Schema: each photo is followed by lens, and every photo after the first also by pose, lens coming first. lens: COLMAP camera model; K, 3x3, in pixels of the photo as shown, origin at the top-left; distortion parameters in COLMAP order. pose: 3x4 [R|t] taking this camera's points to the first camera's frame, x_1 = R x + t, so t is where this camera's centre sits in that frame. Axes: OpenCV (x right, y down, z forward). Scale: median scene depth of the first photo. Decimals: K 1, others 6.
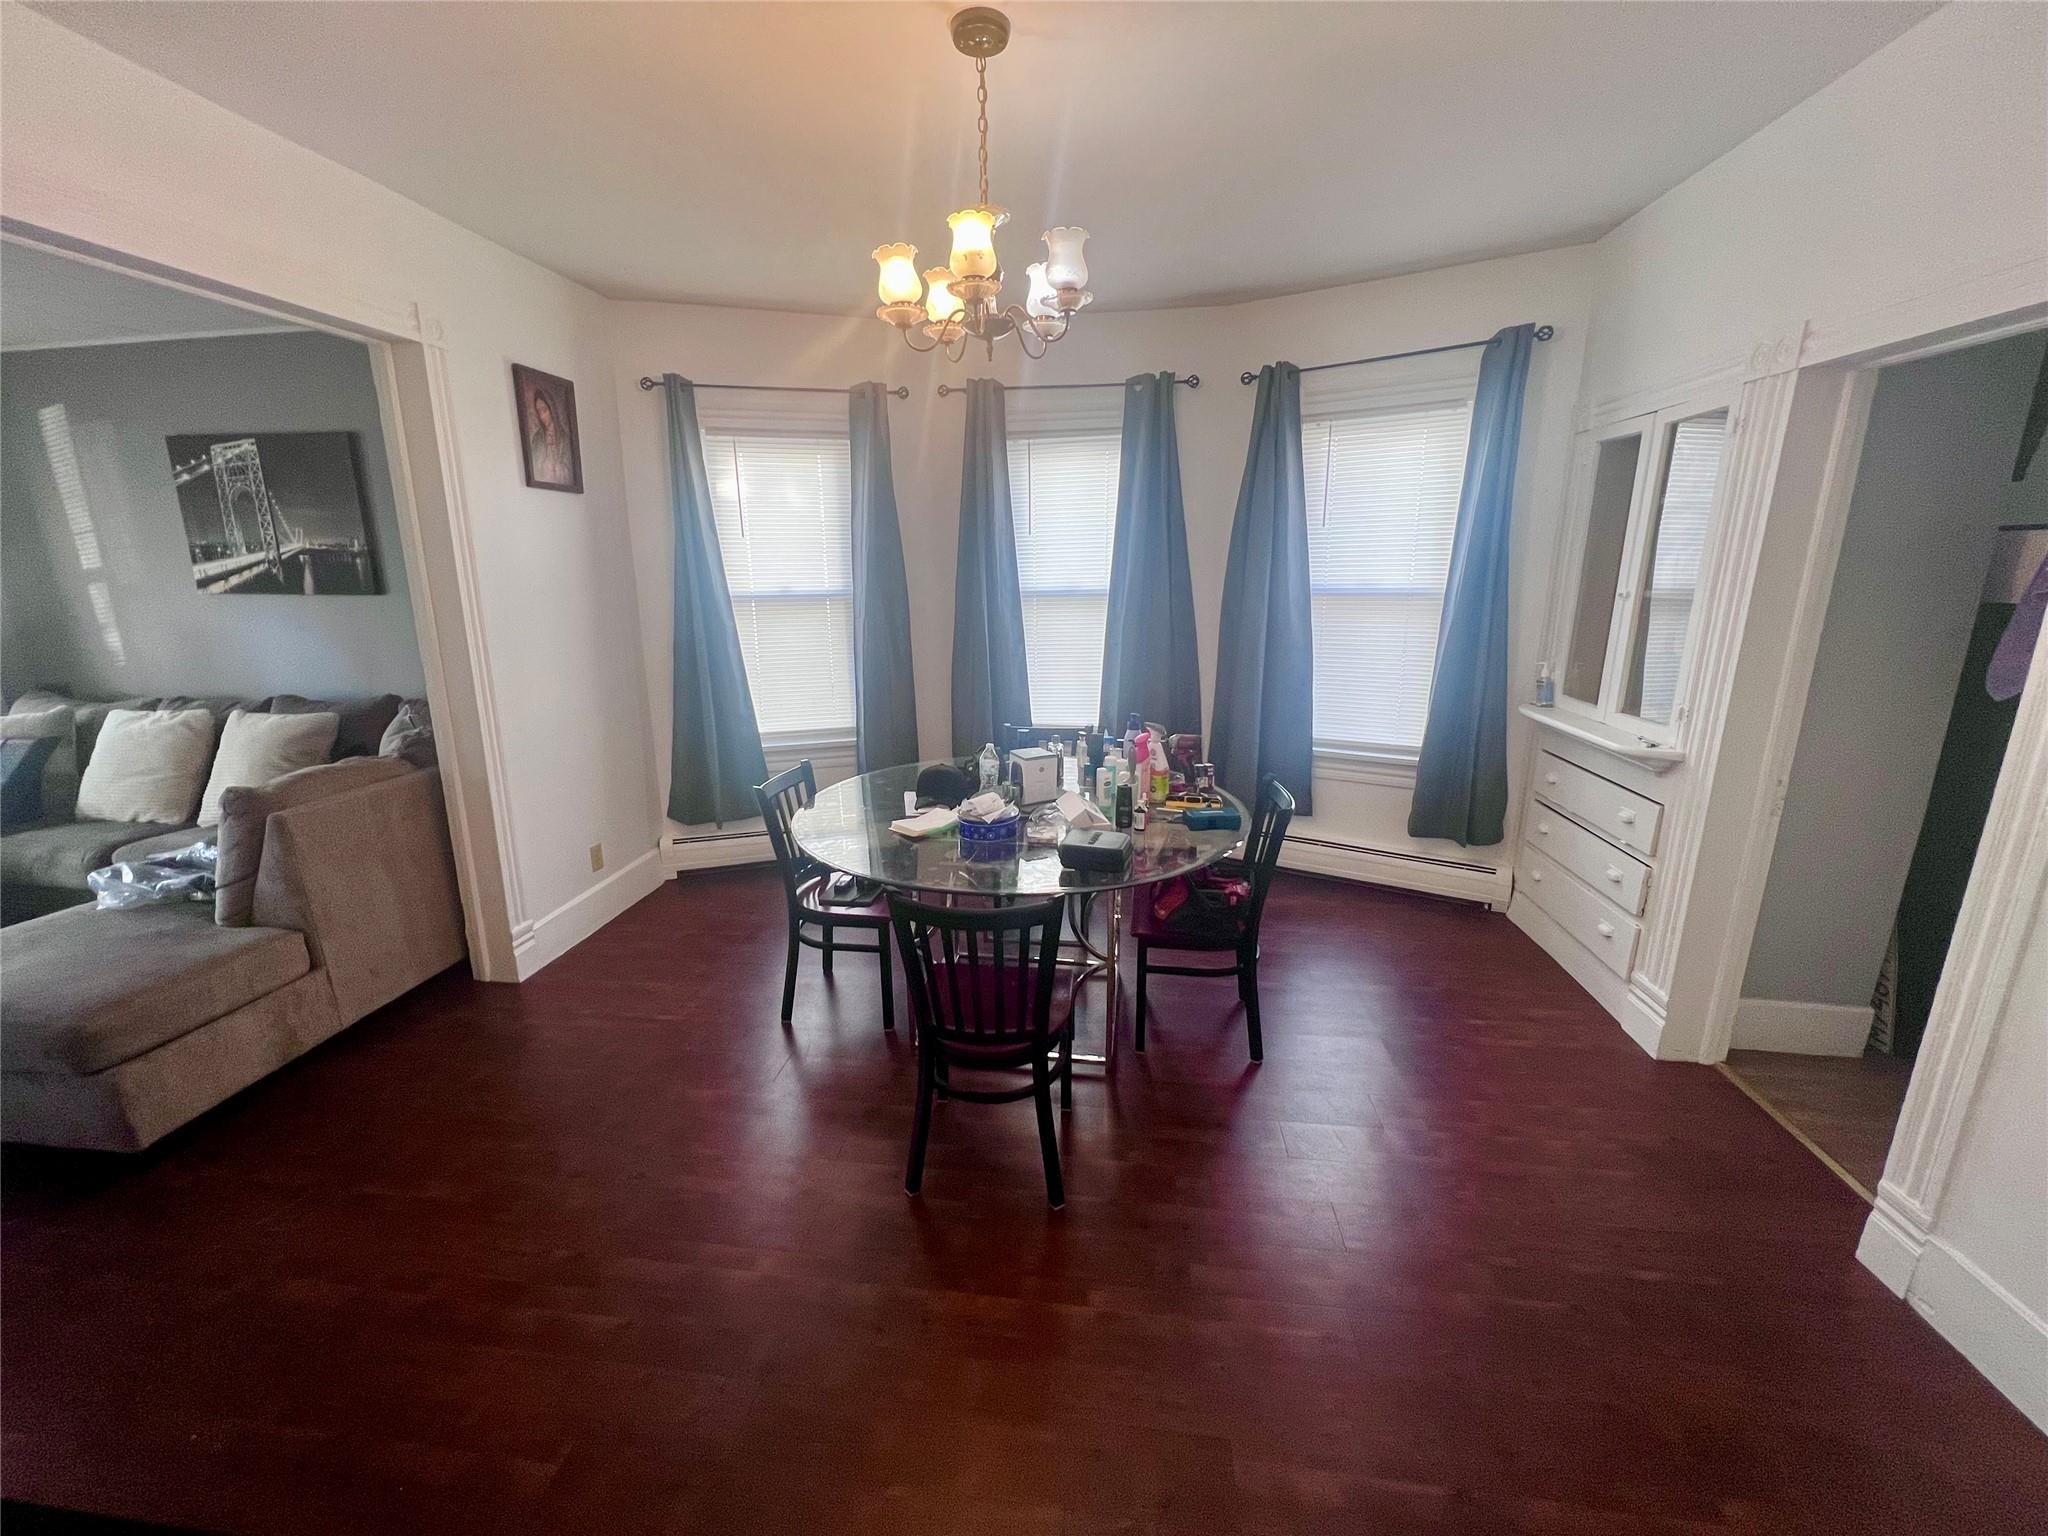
lens RADIAL K [[821.0, 0, 1021.7], [0, 821.0, 764.7], [0, 0, 1]] dist [0.000114, -0.000175]
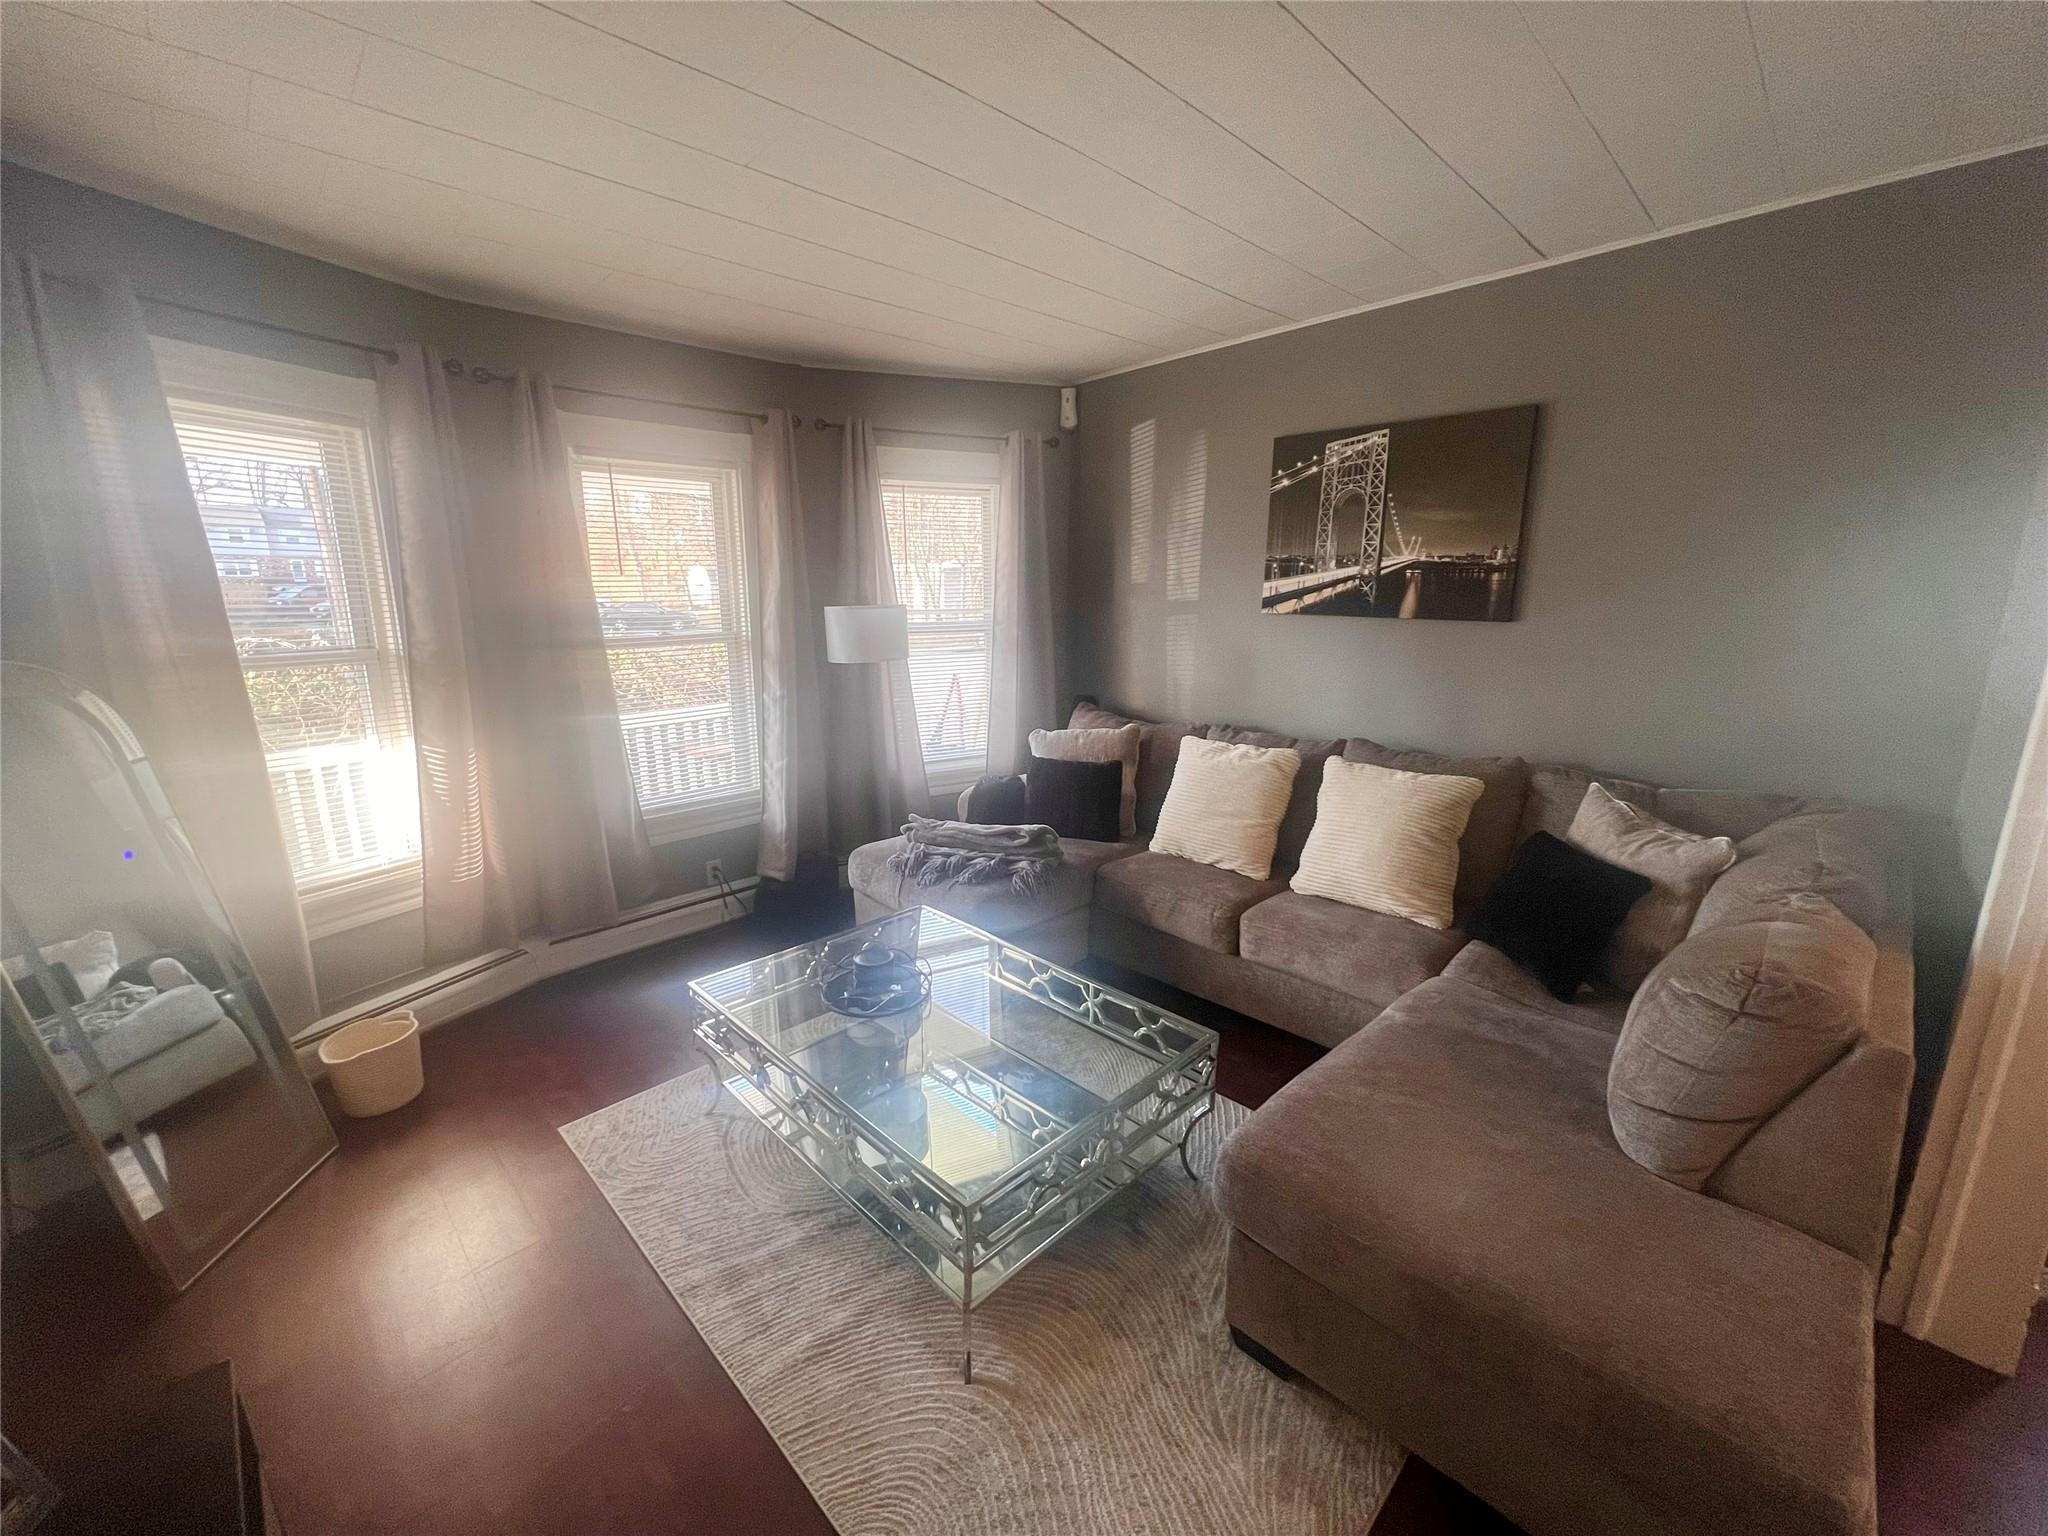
lens RADIAL K [[821.0, 0, 1023.1], [0, 821.0, 763.1], [0, 0, 1]] dist [0.000114, -0.000175]
pose [[0.789817, 0.137096, -0.597824, -0.670338], [-0.149672, 0.988313, 0.028906, -0.034149], [0.594800, 0.066647, 0.801106, 0.141447]]
